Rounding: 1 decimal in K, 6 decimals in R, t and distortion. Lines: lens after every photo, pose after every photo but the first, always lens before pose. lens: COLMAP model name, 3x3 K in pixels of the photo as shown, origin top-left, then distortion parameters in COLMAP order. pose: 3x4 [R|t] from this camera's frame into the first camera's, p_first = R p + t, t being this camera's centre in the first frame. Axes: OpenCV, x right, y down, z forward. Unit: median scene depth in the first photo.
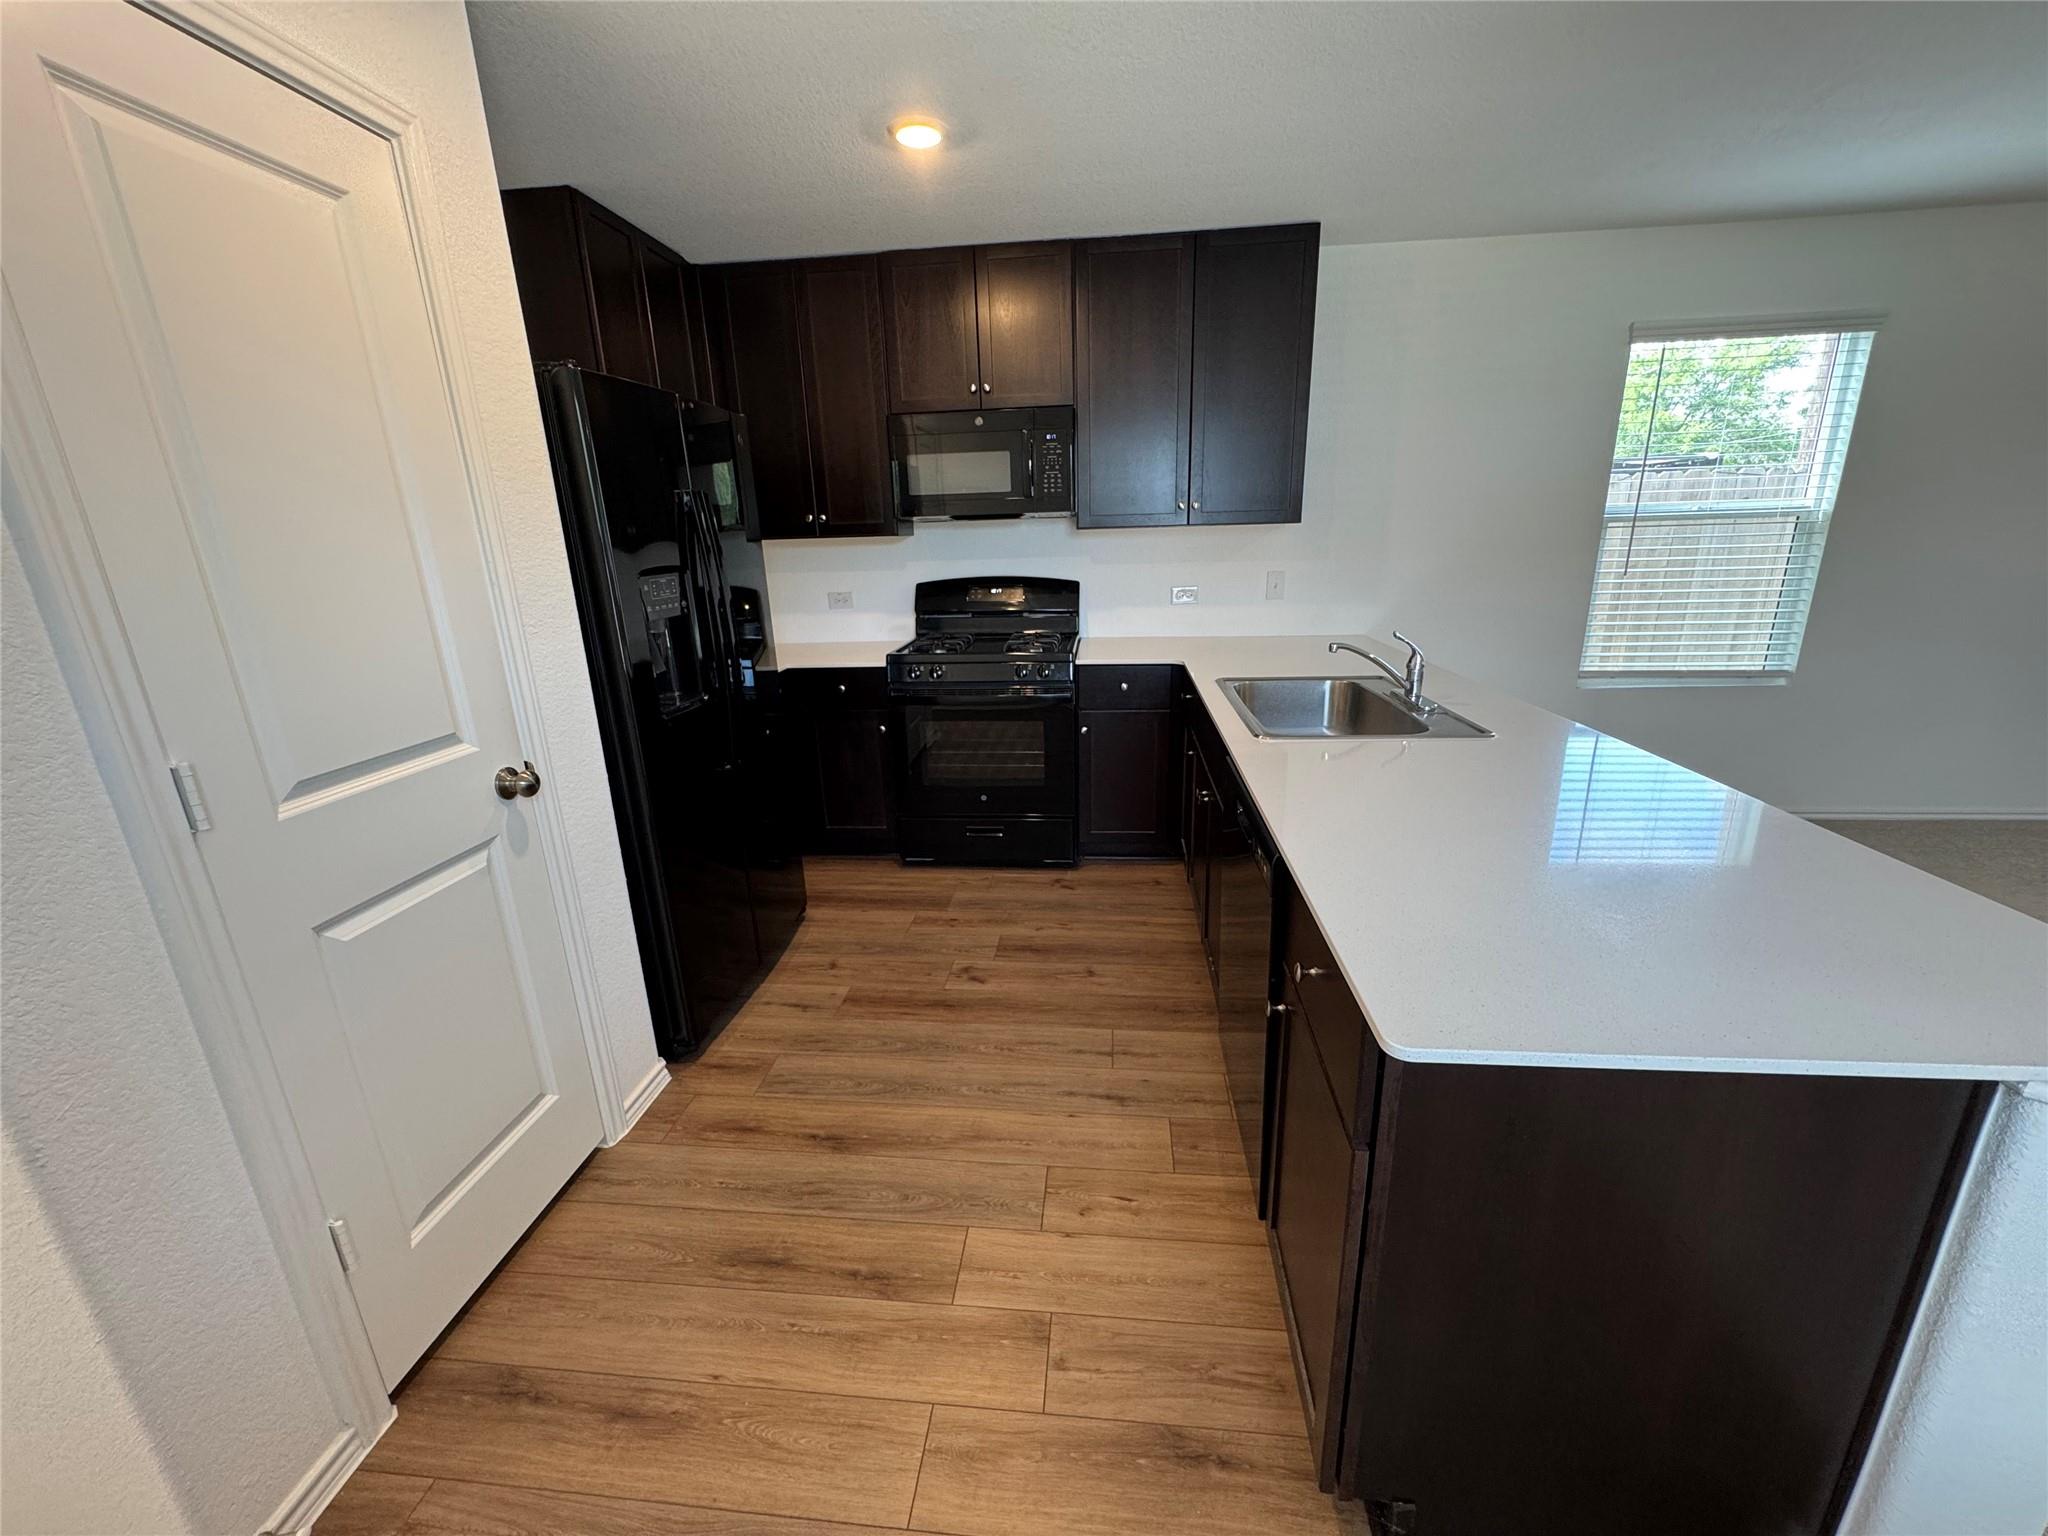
lens RADIAL K [[817.6, 0, 1024.0], [0, 817.6, 768.0], [0, 0, 1]] dist [-0.001461, 0.000428]
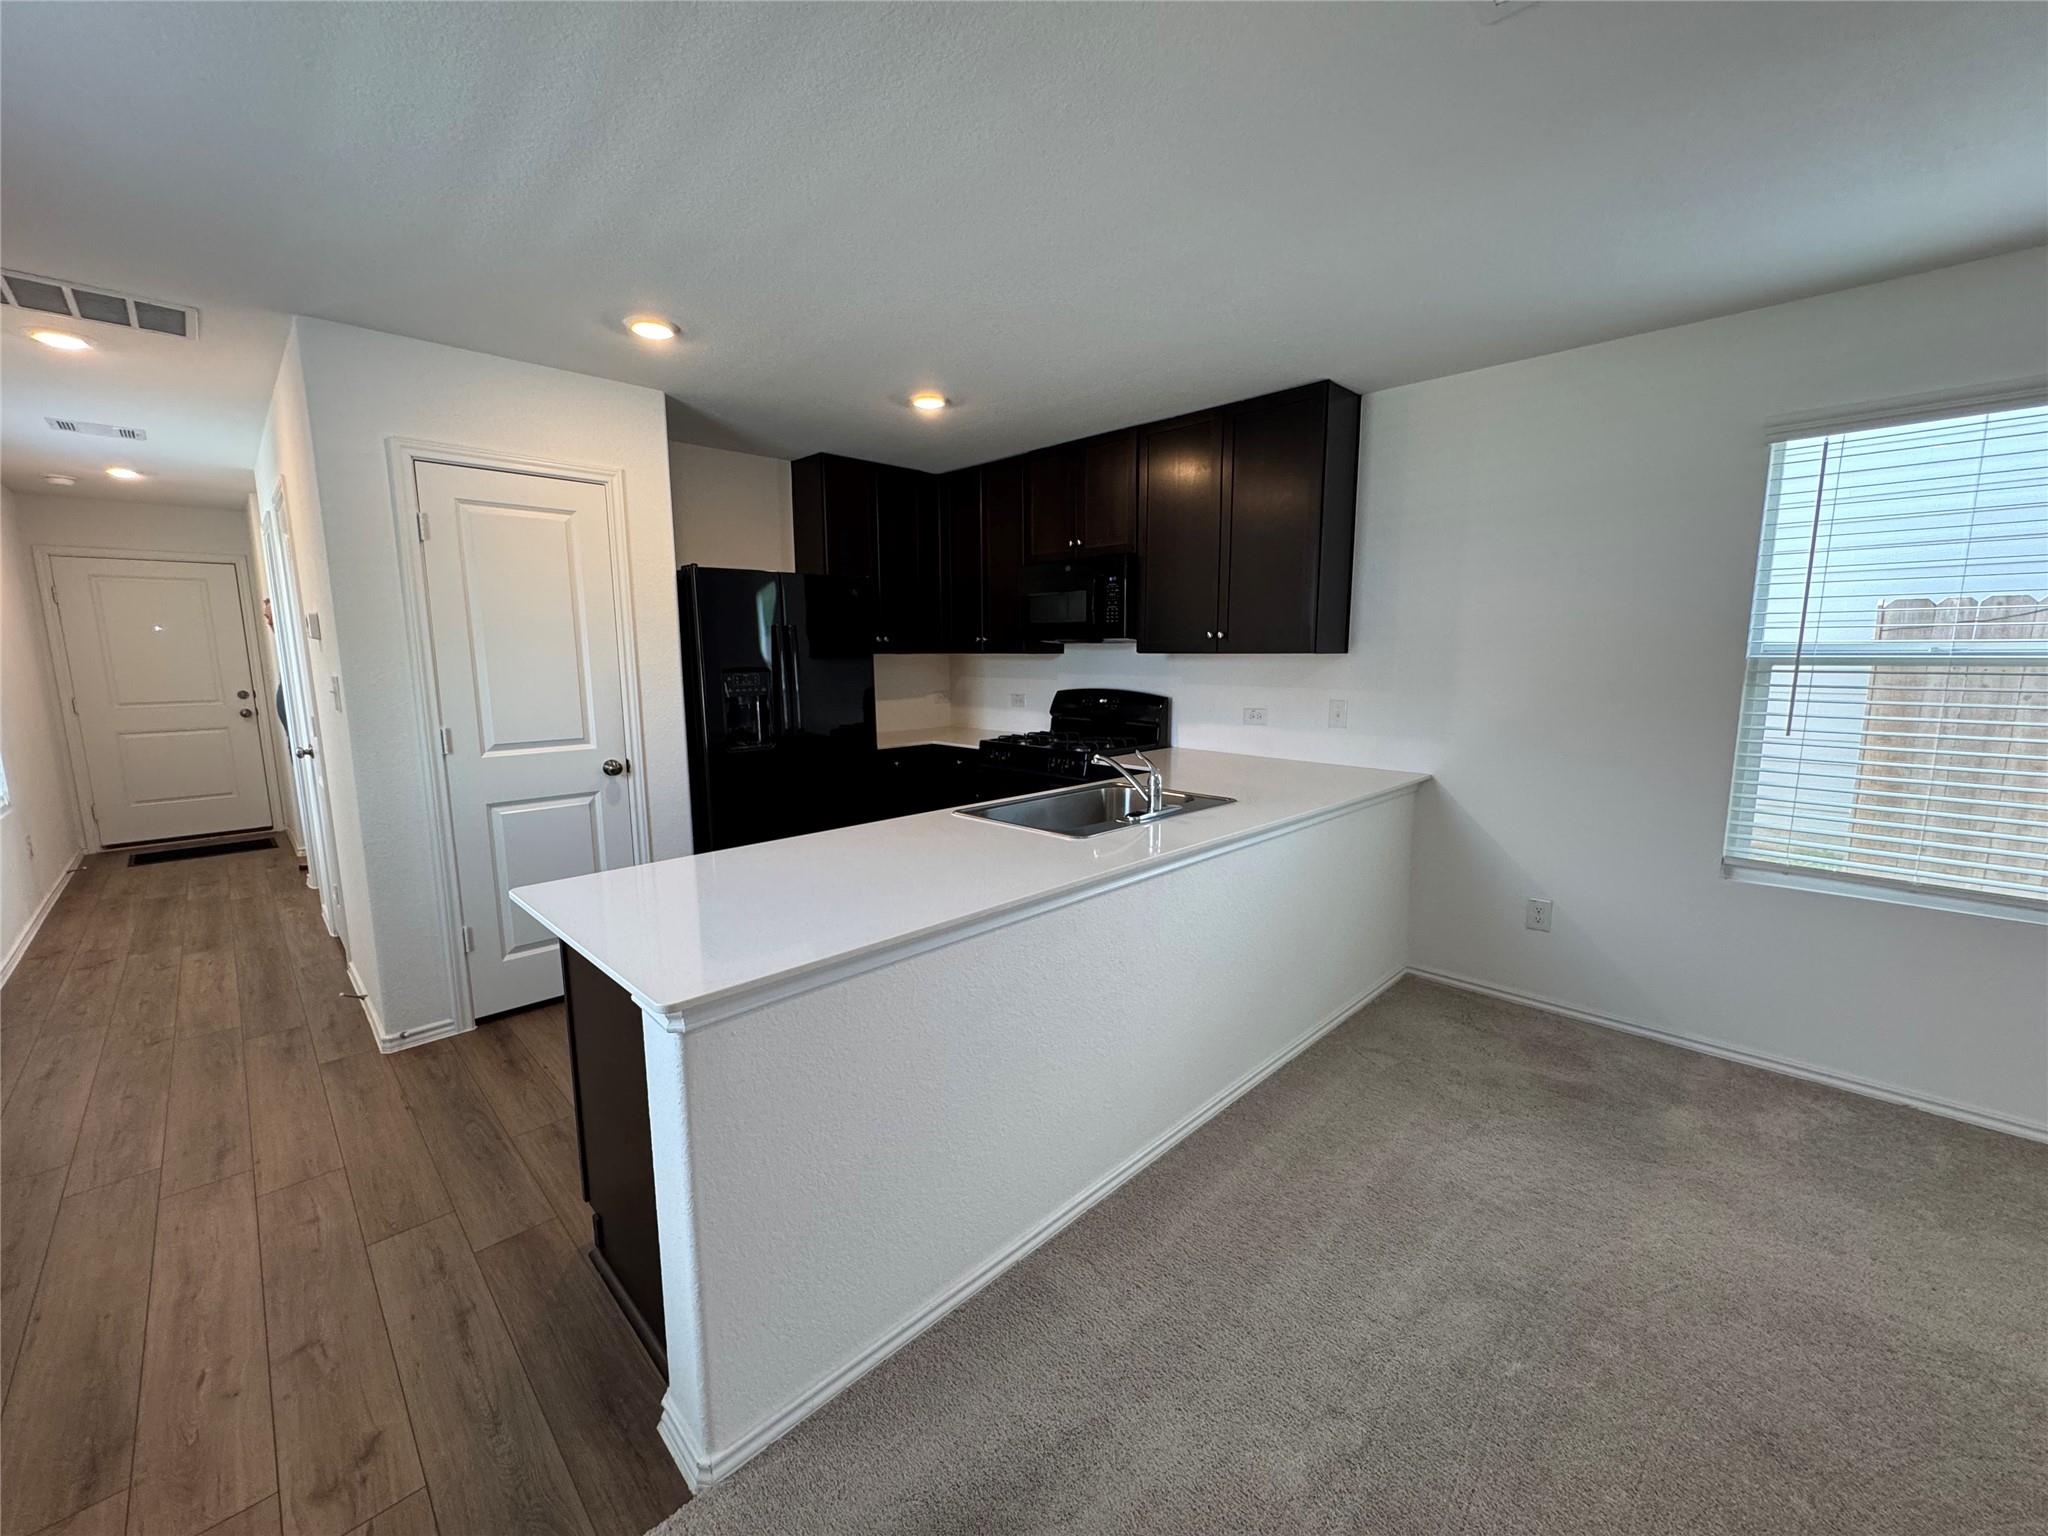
lens RADIAL K [[817.6, 0, 1024.0], [0, 817.6, 768.0], [0, 0, 1]] dist [-0.001461, 0.000428]
pose [[0.774296, 0.116771, -0.621957, 0.837402], [-0.196138, 0.978713, -0.060428, -0.034147], [0.601660, 0.168778, 0.780717, 0.018703]]
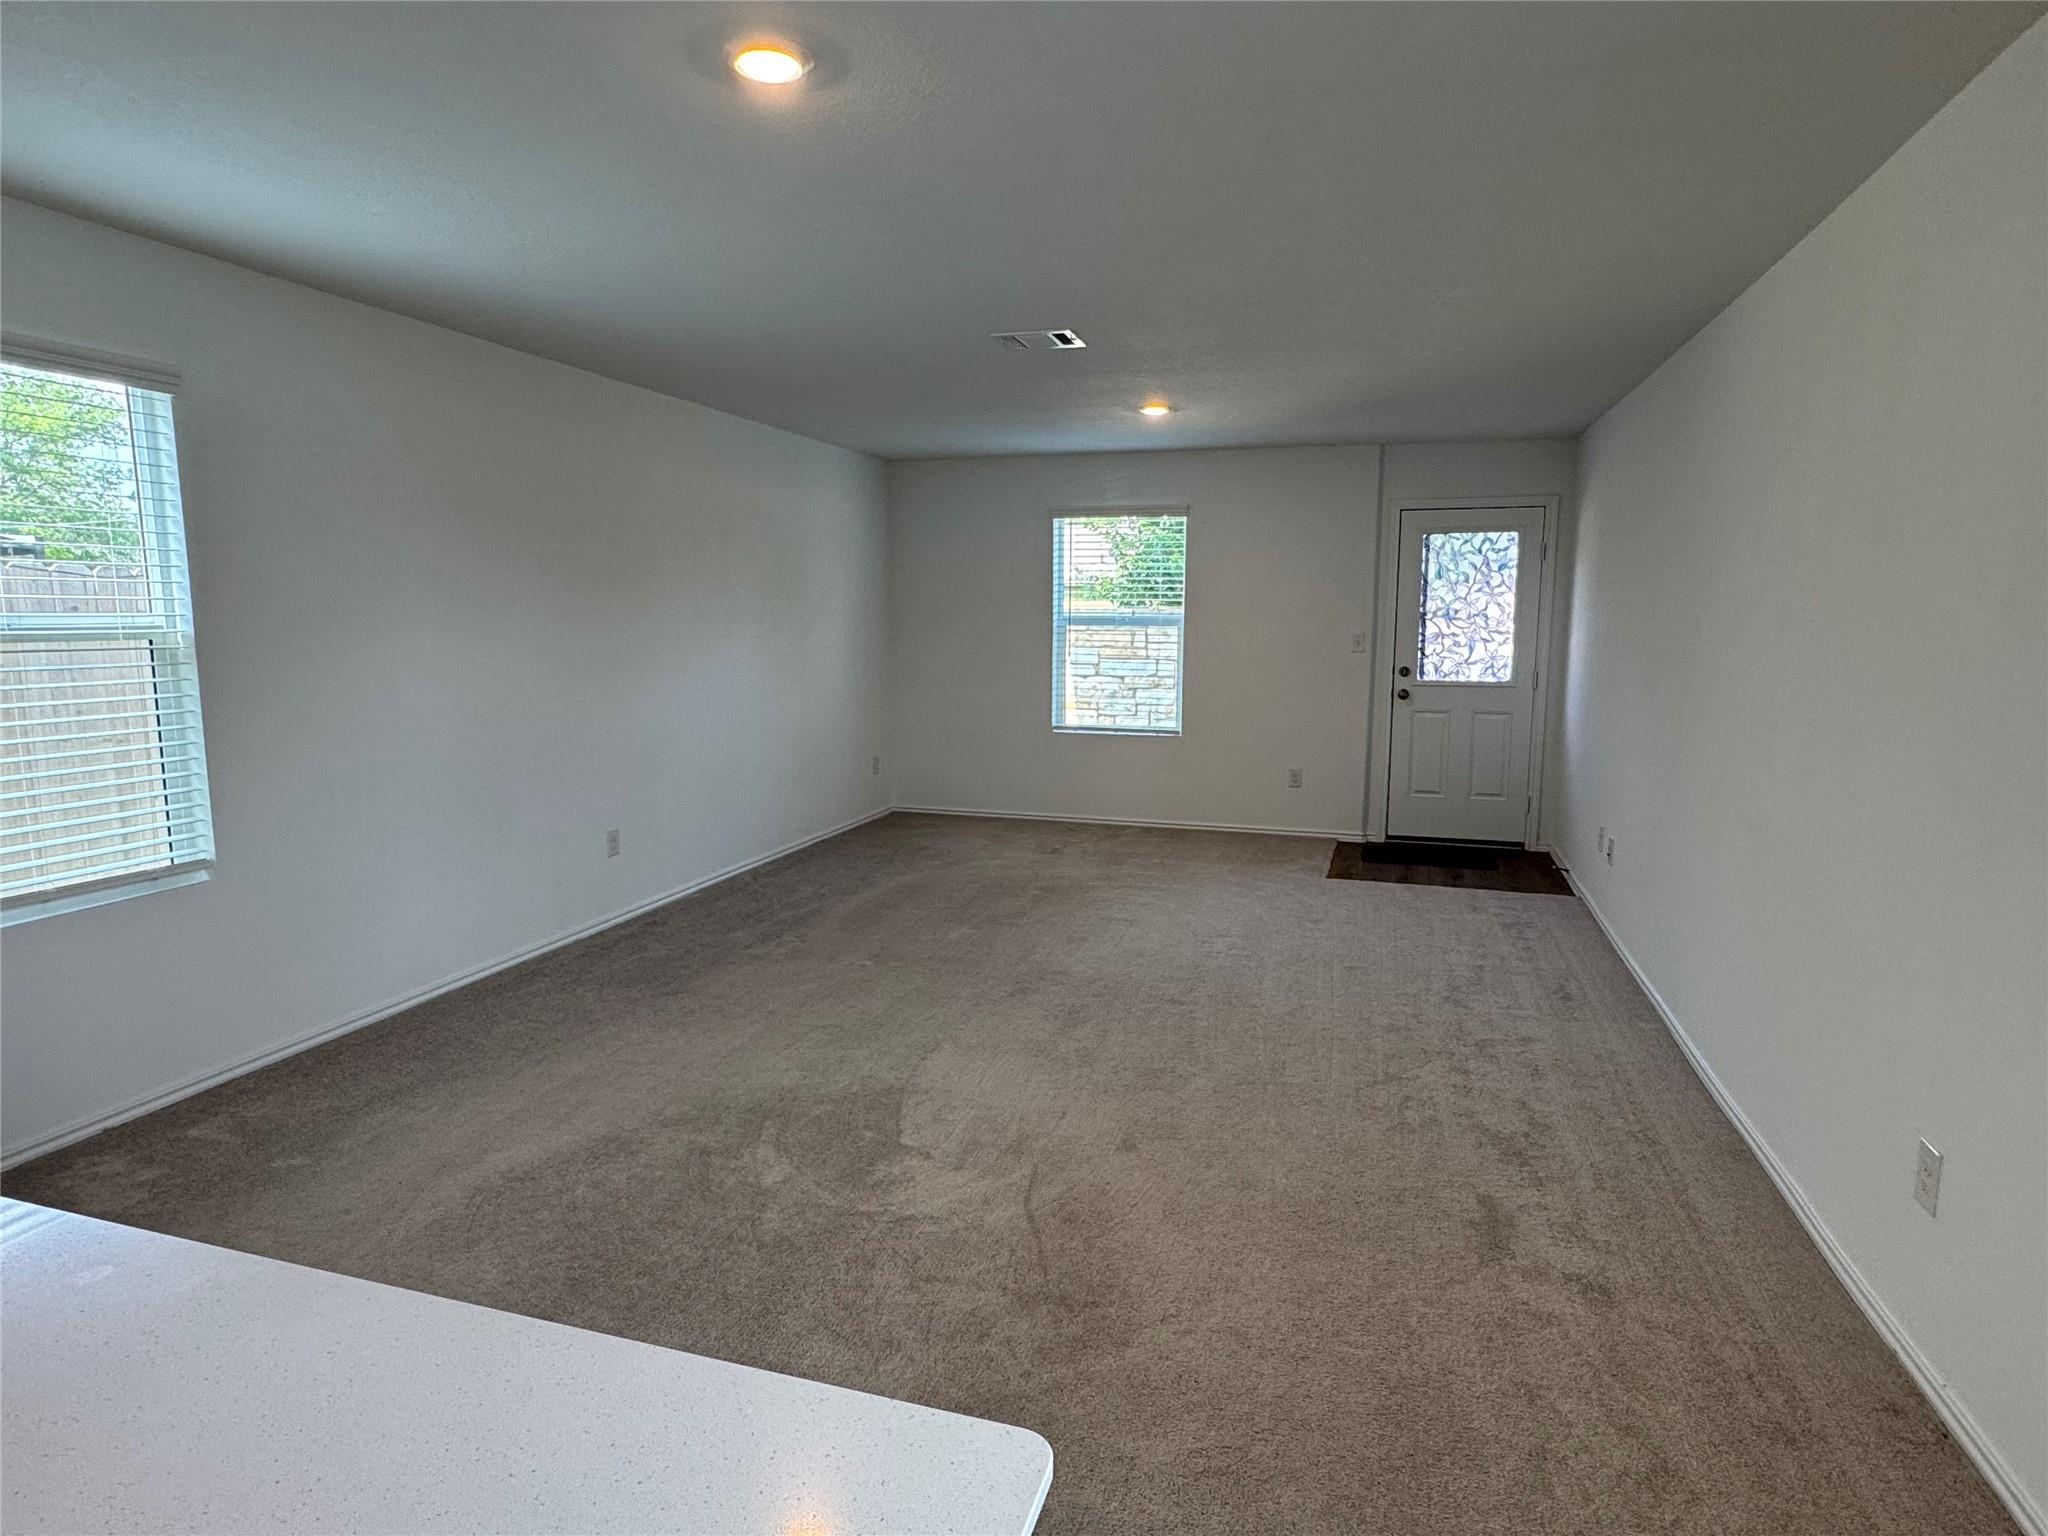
lens RADIAL K [[1140.4, 0, 1024.0], [0, 1140.4, 768.0], [0, 0, 1]] dist [-0.000840, -0.000519]
pose [[0.198759, -0.101501, 0.974778, 0.196122], [0.266137, 0.962837, 0.045992, -0.069238], [-0.943221, 0.250283, 0.218386, 0.168678]]
